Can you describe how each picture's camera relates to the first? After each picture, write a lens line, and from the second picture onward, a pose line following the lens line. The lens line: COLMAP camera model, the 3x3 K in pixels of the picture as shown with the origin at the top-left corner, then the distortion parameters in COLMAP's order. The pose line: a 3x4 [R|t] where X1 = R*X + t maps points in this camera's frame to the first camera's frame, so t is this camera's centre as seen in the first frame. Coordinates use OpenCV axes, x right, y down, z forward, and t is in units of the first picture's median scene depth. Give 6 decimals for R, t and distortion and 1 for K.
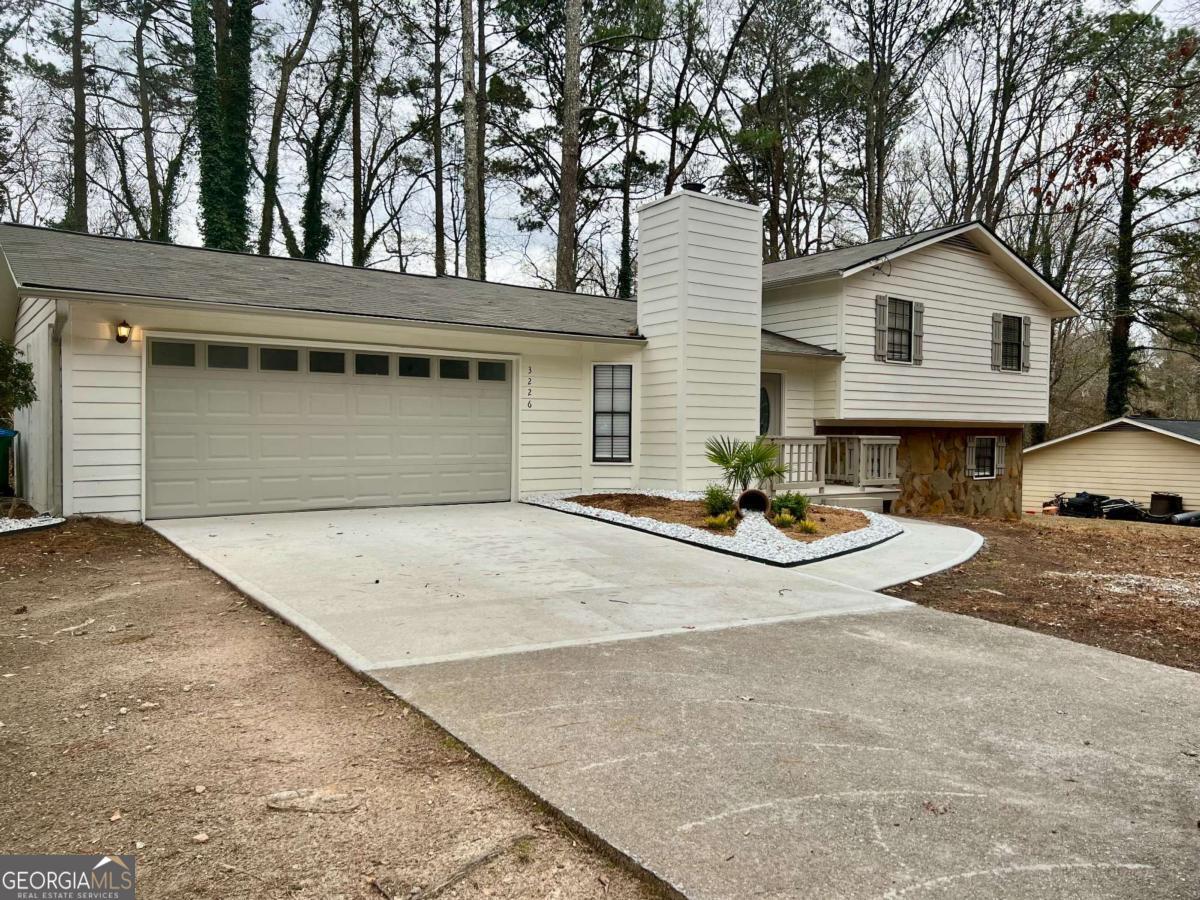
lens RADIAL K [[897.0, 0, 605.6], [0, 897.0, 443.3], [0, 0, 1]] dist [0.072232, -0.085643]
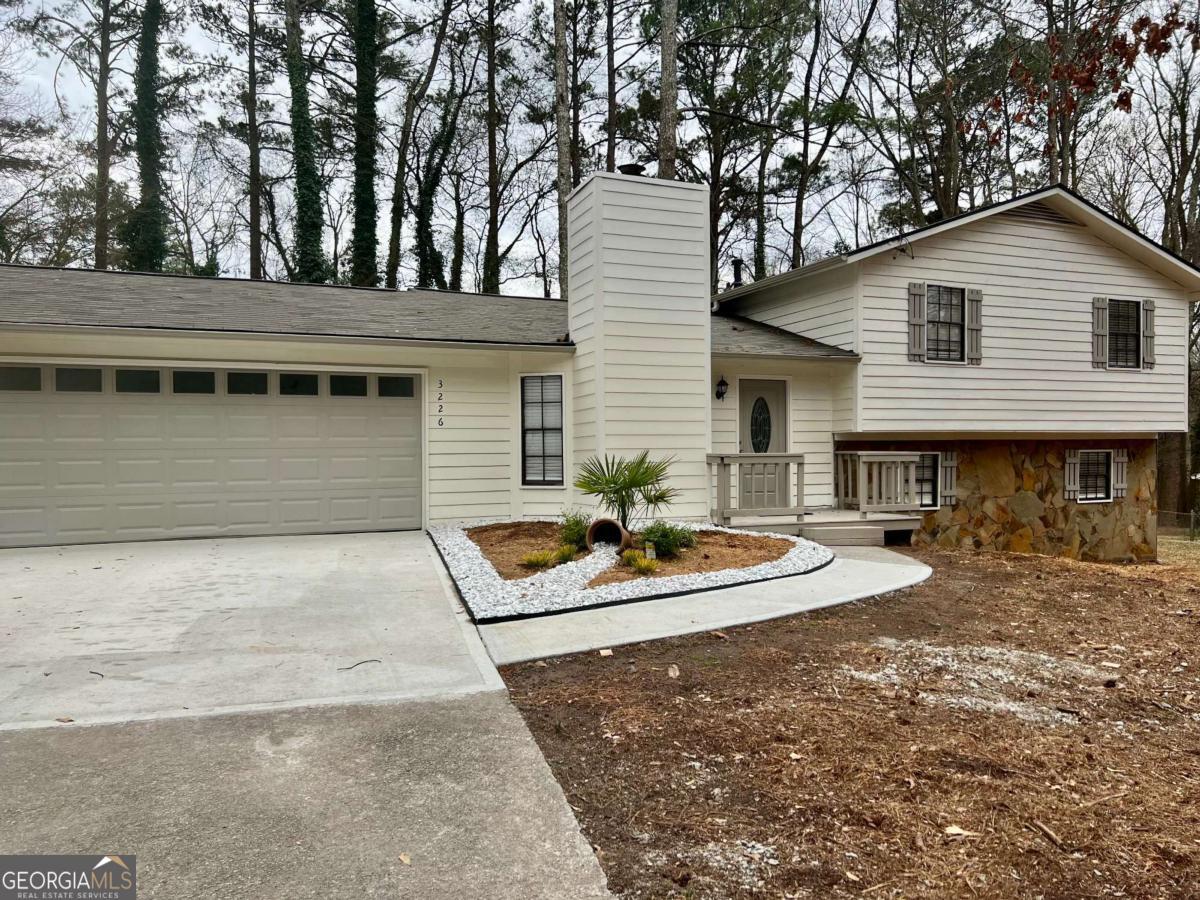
lens RADIAL K [[897.0, 0, 604.5], [0, 897.0, 449.5], [0, 0, 1]] dist [0.072232, -0.085643]
pose [[0.970342, -0.014487, -0.241302, 0.231756], [0.010885, 0.999809, -0.016257, 0.000469], [0.241492, 0.013148, 0.970314, 0.126701]]
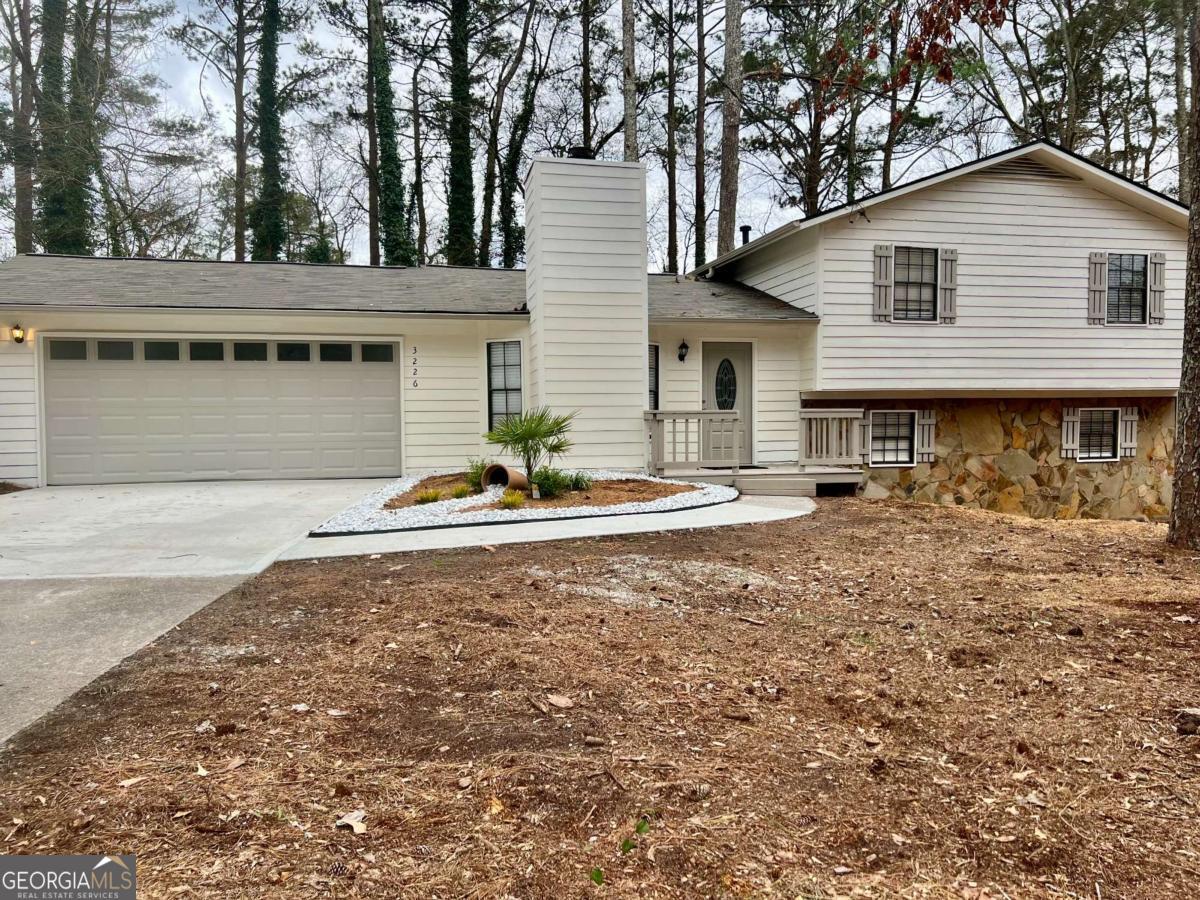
lens RADIAL K [[897.0, 0, 592.7], [0, 897.0, 444.1], [0, 0, 1]] dist [0.072232, -0.085643]
pose [[0.913057, -0.003650, -0.407817, 0.414563], [0.009312, 0.999886, 0.011901, 0.012617], [0.407727, -0.014664, 0.912986, 0.105457]]
